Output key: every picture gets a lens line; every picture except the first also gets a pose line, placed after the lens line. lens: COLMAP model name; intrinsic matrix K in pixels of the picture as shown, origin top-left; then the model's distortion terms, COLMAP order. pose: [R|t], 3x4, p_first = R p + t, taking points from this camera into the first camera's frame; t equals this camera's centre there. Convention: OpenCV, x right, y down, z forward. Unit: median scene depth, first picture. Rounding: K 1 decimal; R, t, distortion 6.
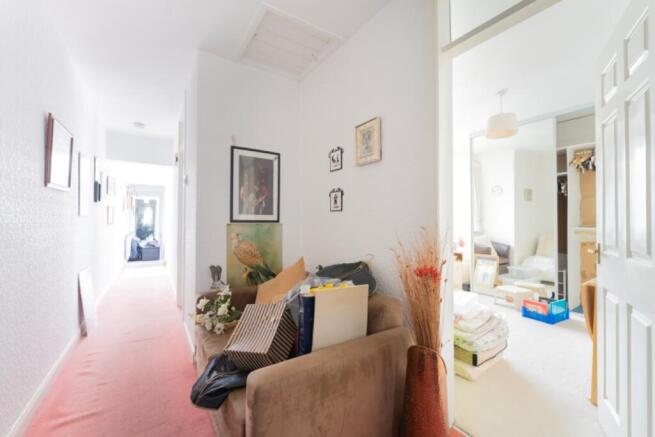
lens RADIAL K [[262.3, 0, 340.1], [0, 262.3, 218.9], [0, 0, 1]] dist [0.000218, 0.000112]
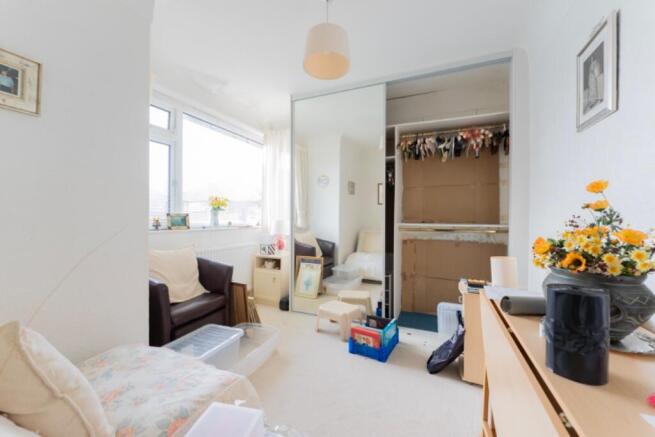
lens RADIAL K [[262.3, 0, 326.5], [0, 262.3, 217.3], [0, 0, 1]] dist [0.000218, 0.000112]
pose [[0.854427, 0.005855, 0.519539, 0.192922], [-0.013001, 0.999864, 0.010113, 0.006231], [-0.519409, -0.015396, 0.854387, 0.305954]]
